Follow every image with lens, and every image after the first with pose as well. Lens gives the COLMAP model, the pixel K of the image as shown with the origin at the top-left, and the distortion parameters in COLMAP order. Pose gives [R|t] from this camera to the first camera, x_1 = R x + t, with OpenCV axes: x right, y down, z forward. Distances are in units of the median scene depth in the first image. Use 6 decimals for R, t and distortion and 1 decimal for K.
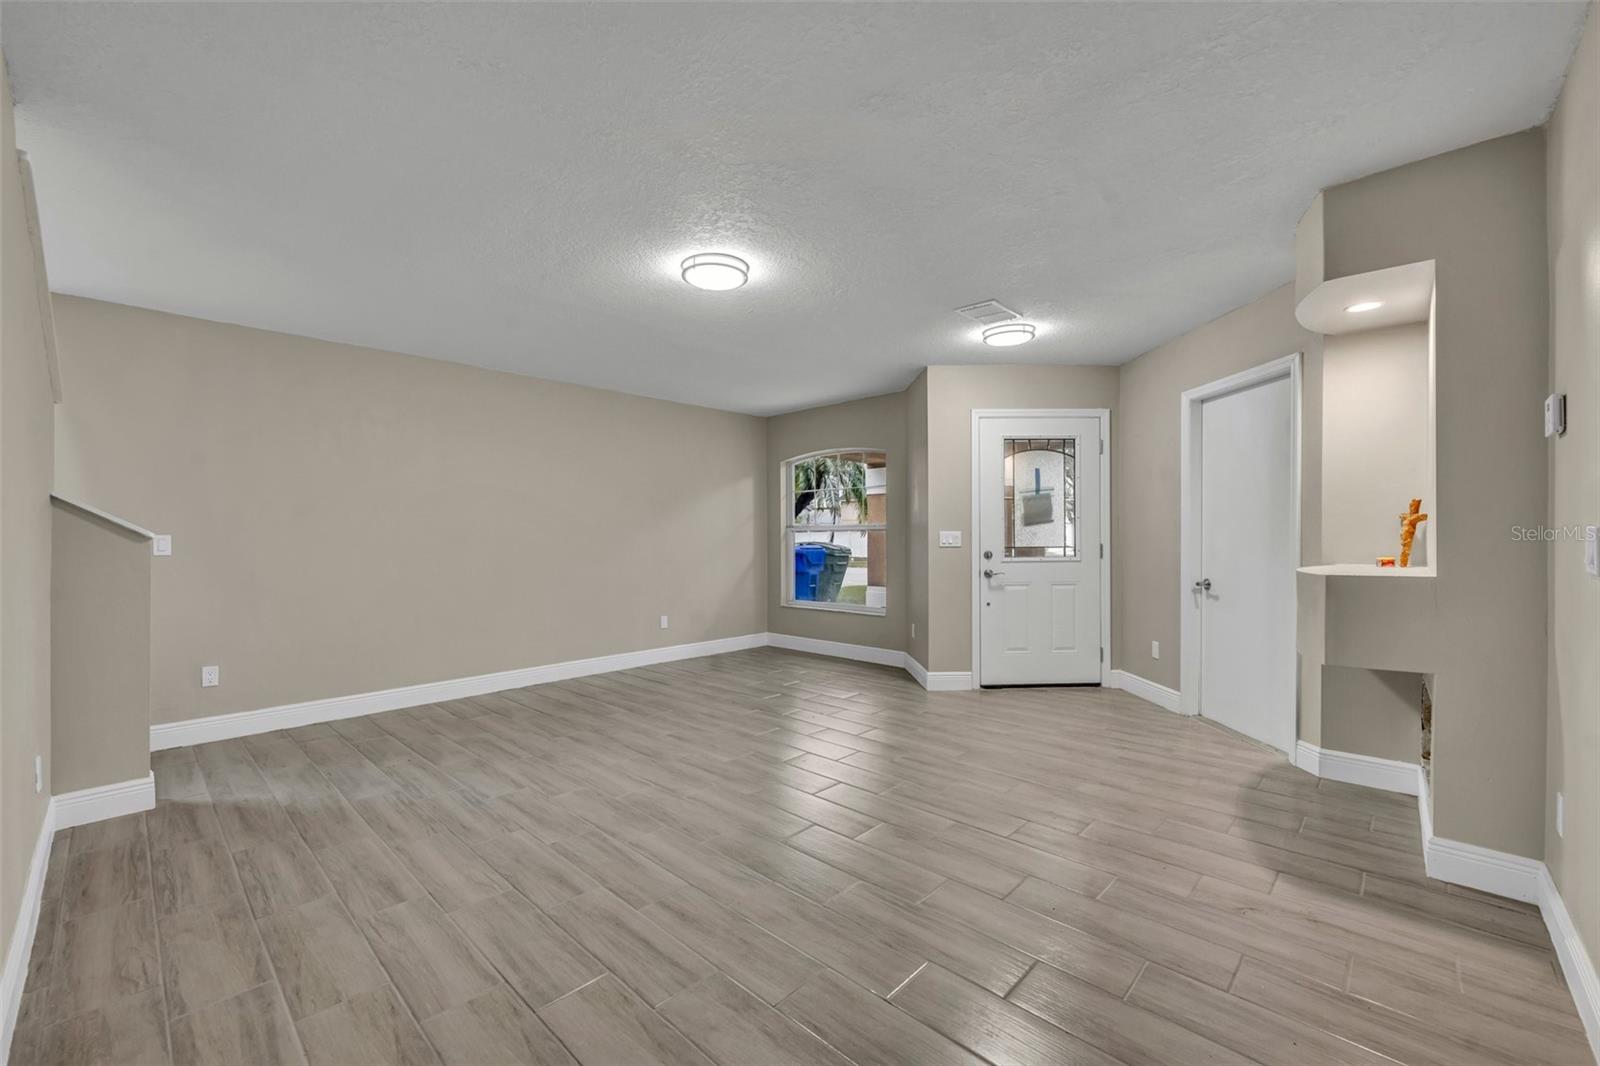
lens RADIAL K [[637.7, 0, 804.0], [0, 637.7, 536.4], [0, 0, 1]] dist [-0.003101, -0.000115]
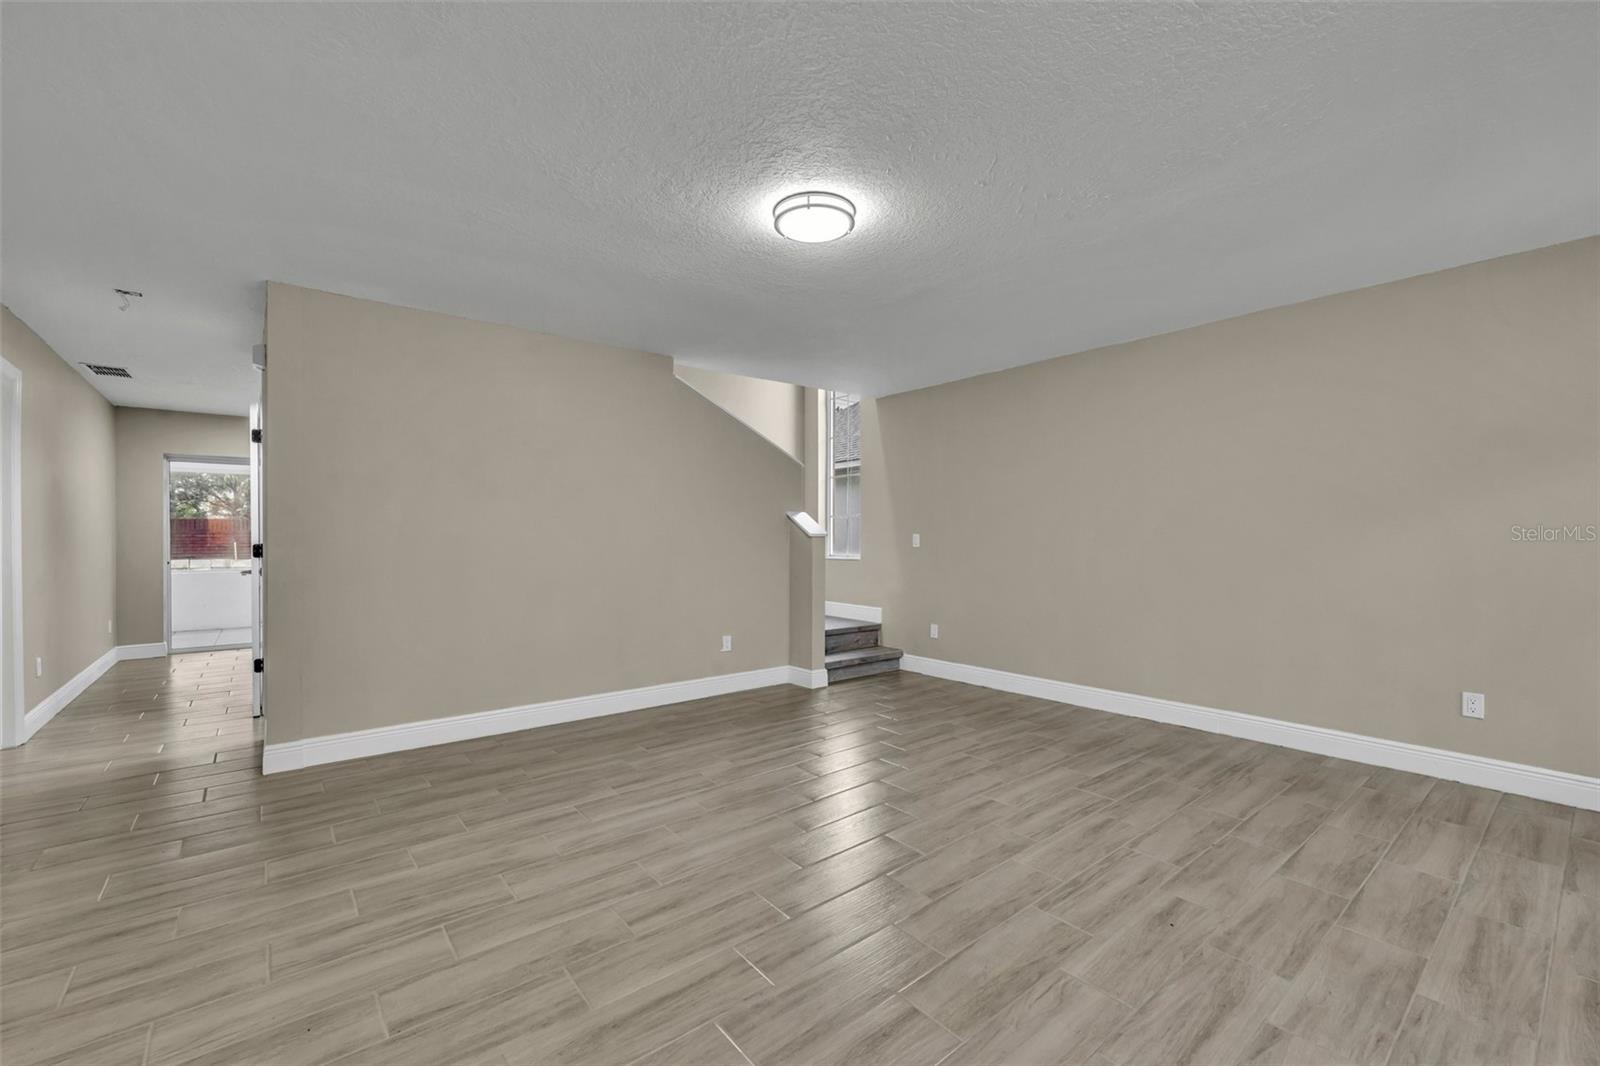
lens RADIAL K [[637.7, 0, 804.1], [0, 637.7, 537.2], [0, 0, 1]] dist [-0.003101, -0.000115]
pose [[-0.109531, -0.000397, -0.993983, 0.565868], [0.001995, 0.999998, -0.000619, 0.002295], [0.993981, -0.002051, -0.109530, 0.883373]]
